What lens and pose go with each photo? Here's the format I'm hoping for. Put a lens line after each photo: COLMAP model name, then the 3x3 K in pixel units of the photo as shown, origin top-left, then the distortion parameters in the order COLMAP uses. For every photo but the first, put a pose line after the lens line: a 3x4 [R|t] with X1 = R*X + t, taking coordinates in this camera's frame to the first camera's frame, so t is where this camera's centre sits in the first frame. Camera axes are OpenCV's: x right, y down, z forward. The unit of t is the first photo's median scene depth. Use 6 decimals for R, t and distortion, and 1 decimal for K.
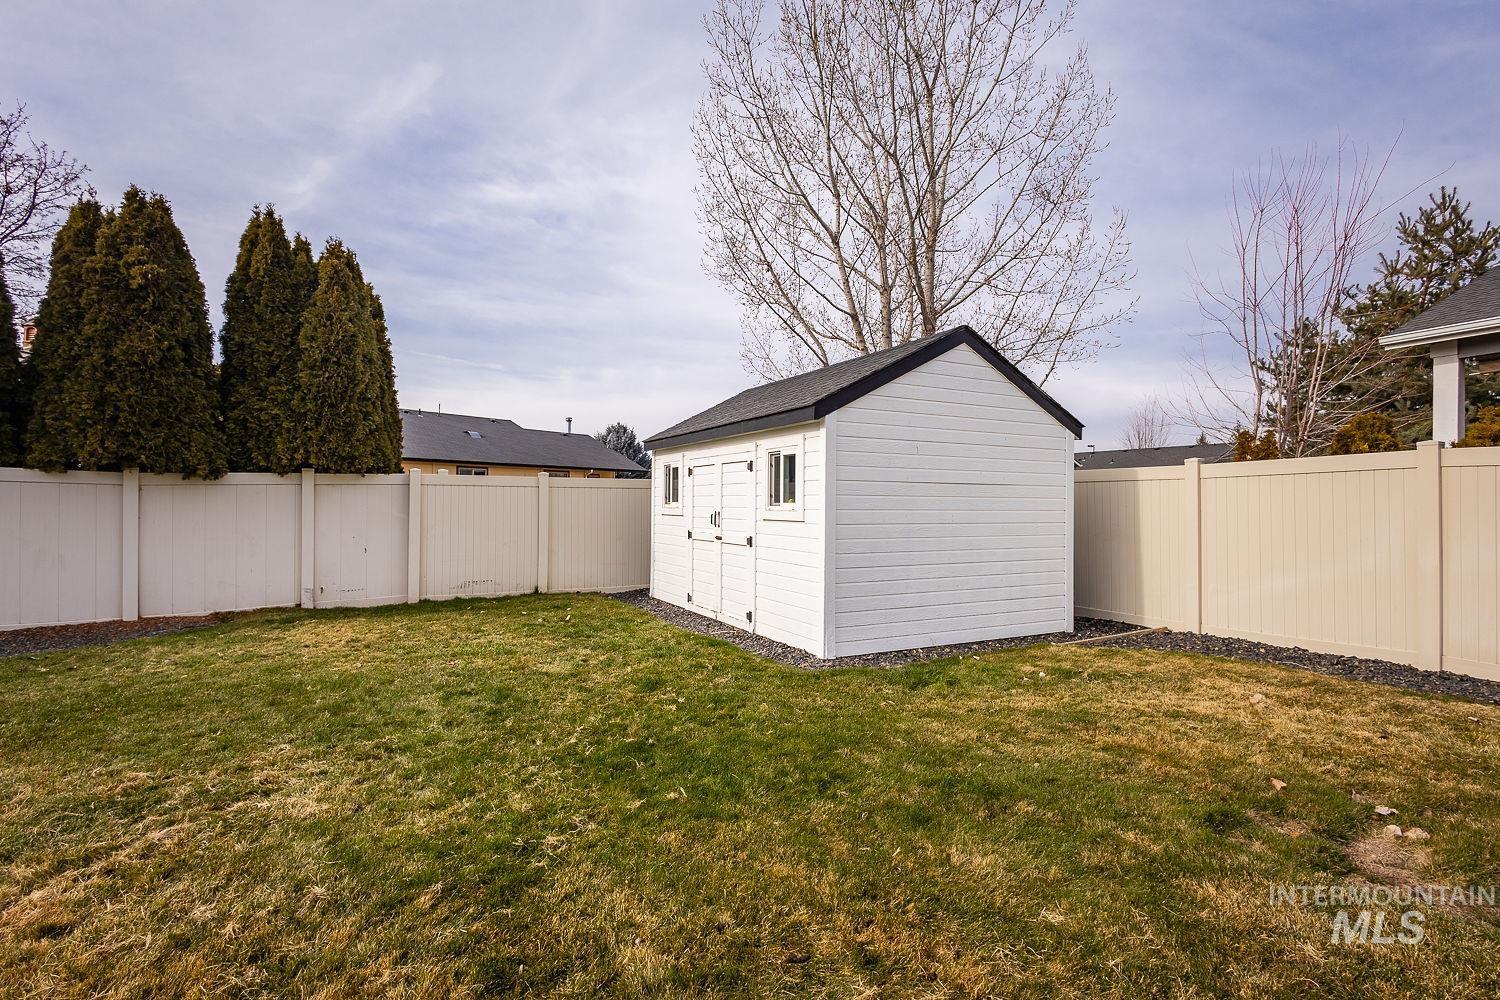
lens RADIAL K [[705.8, 0, 743.1], [0, 705.8, 506.8], [0, 0, 1]] dist [0.005380, -0.001748]
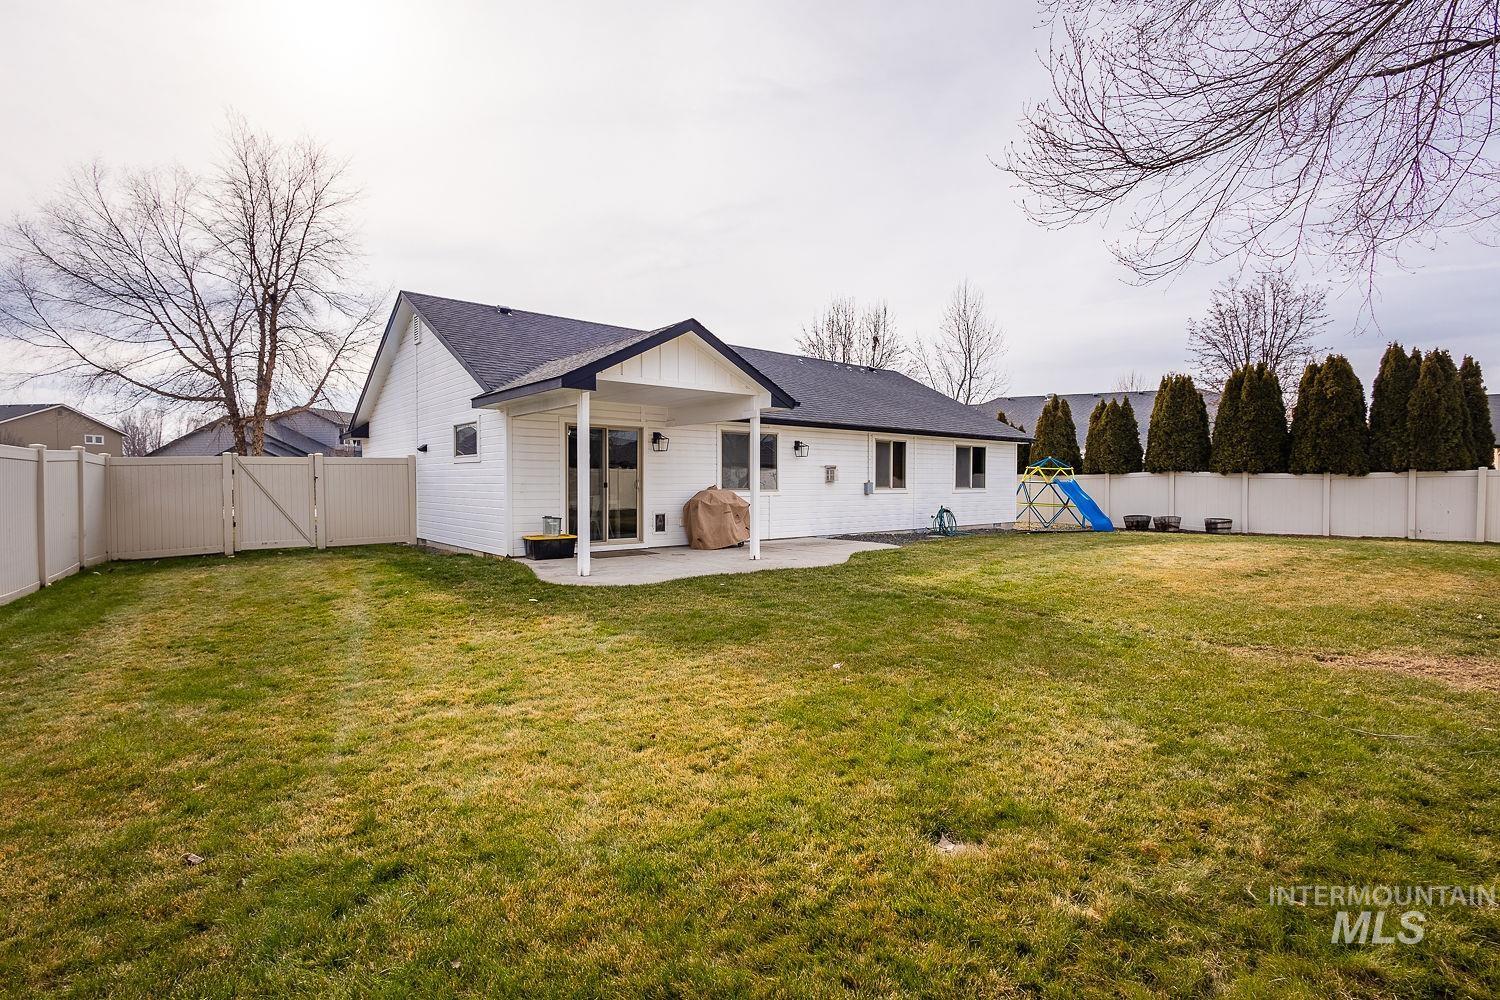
lens RADIAL K [[705.8, 0, 742.5], [0, 705.8, 503.8], [0, 0, 1]] dist [0.005380, -0.001748]
pose [[0.103953, 0.022454, -0.994329, 1.213100], [-0.001338, 0.999747, 0.022436, 0.001491], [0.994581, -0.001002, 0.103957, -1.122782]]
